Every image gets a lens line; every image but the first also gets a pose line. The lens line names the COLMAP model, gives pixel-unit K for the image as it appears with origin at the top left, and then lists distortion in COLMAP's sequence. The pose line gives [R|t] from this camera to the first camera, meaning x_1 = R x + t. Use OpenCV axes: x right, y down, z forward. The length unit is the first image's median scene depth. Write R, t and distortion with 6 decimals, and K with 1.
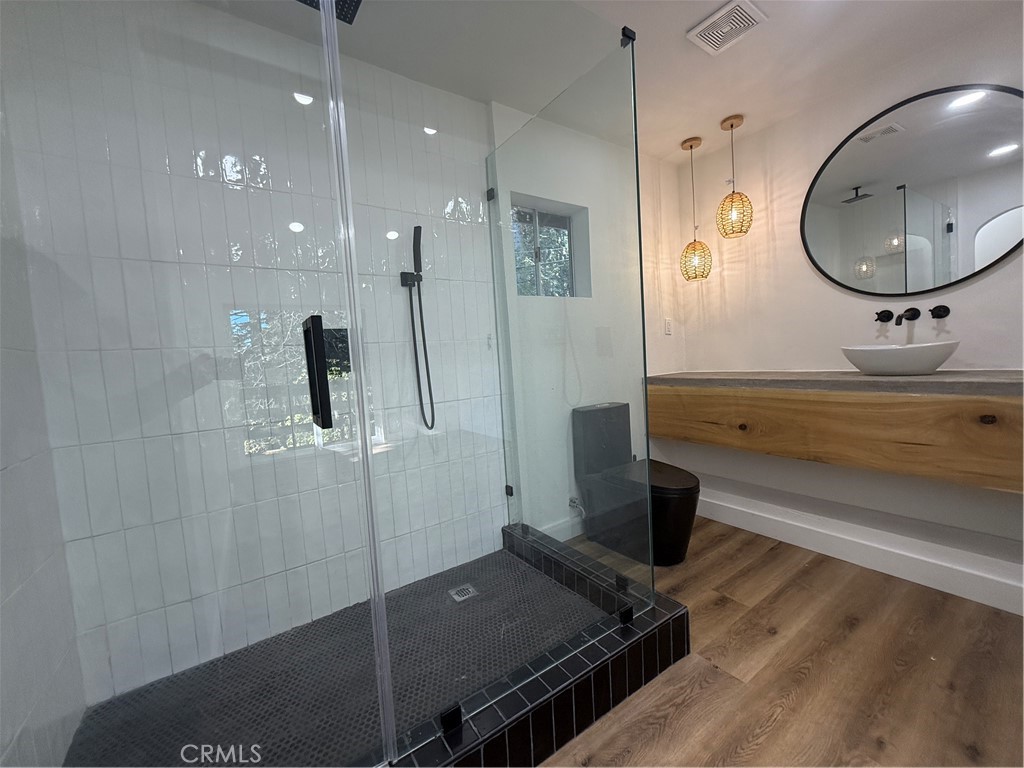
lens RADIAL K [[410.2, 0, 514.4], [0, 410.2, 383.2], [0, 0, 1]] dist [-0.002502, 0.000085]
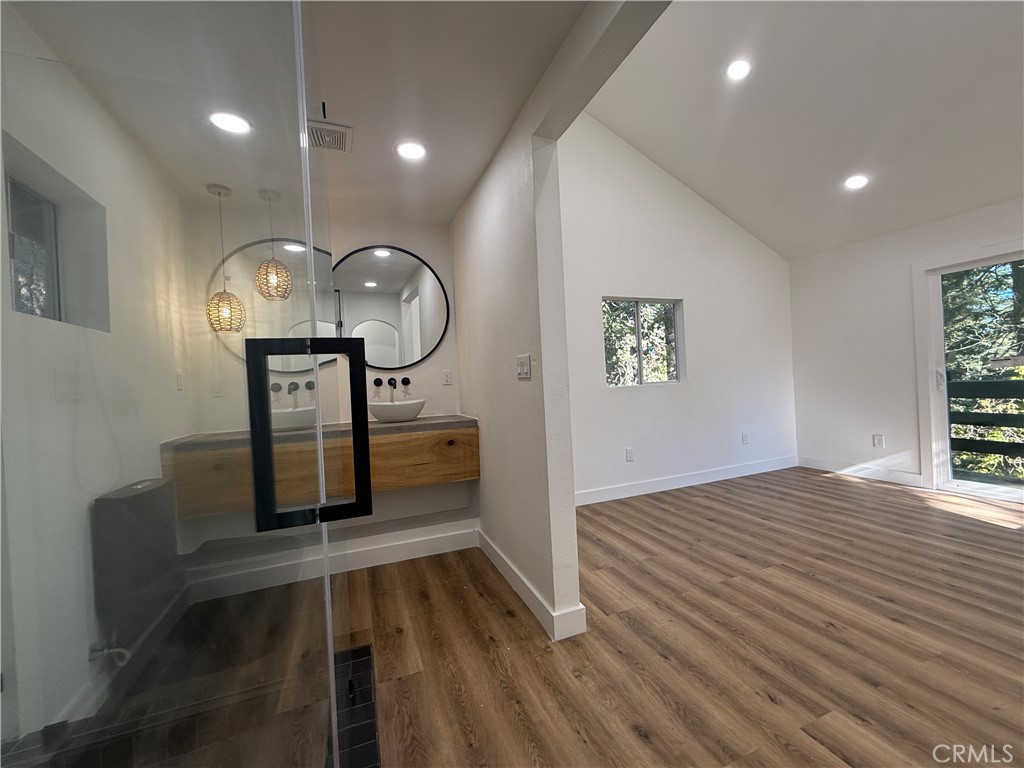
lens RADIAL K [[410.2, 0, 510.7], [0, 410.2, 382.7], [0, 0, 1]] dist [-0.002502, 0.000085]
pose [[0.215619, 0.053232, 0.975025, -0.438202], [0.096513, 0.992462, -0.075527, -0.009680], [-0.971696, 0.110388, 0.208857, 0.266974]]
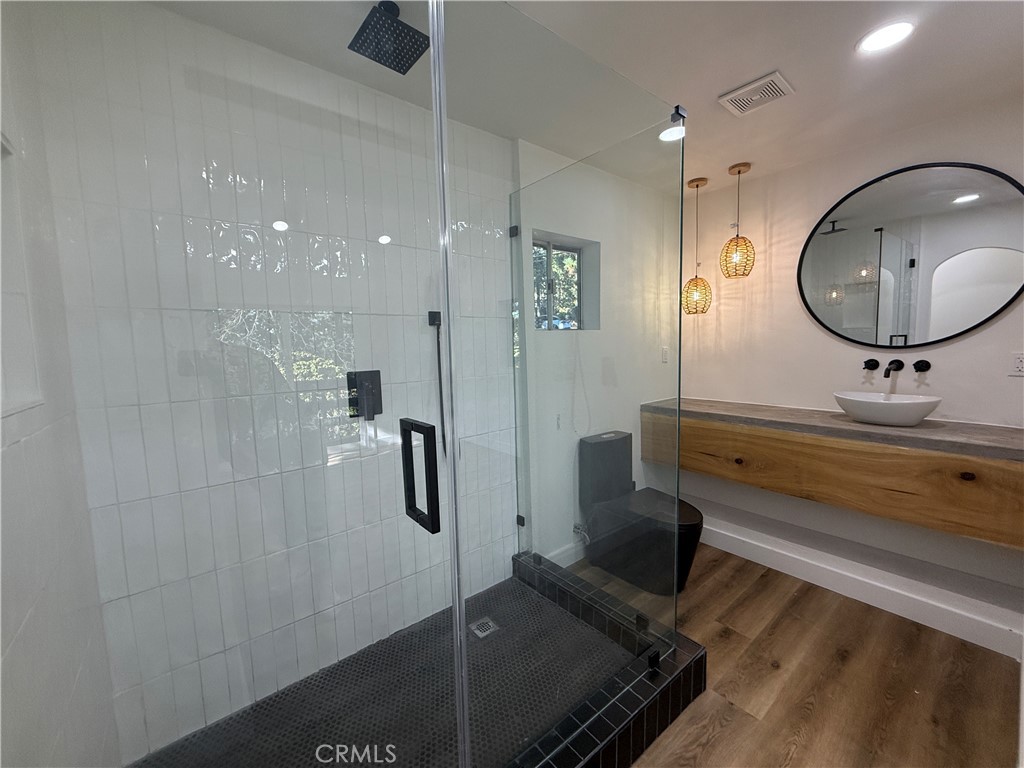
lens RADIAL K [[410.2, 0, 507.0], [0, 410.2, 381.5], [0, 0, 1]] dist [-0.002502, 0.000085]
pose [[0.996861, 0.028205, 0.073970, -0.152441], [-0.030104, 0.999242, 0.024686, -0.127743], [-0.073218, -0.026835, 0.996955, -0.015639]]
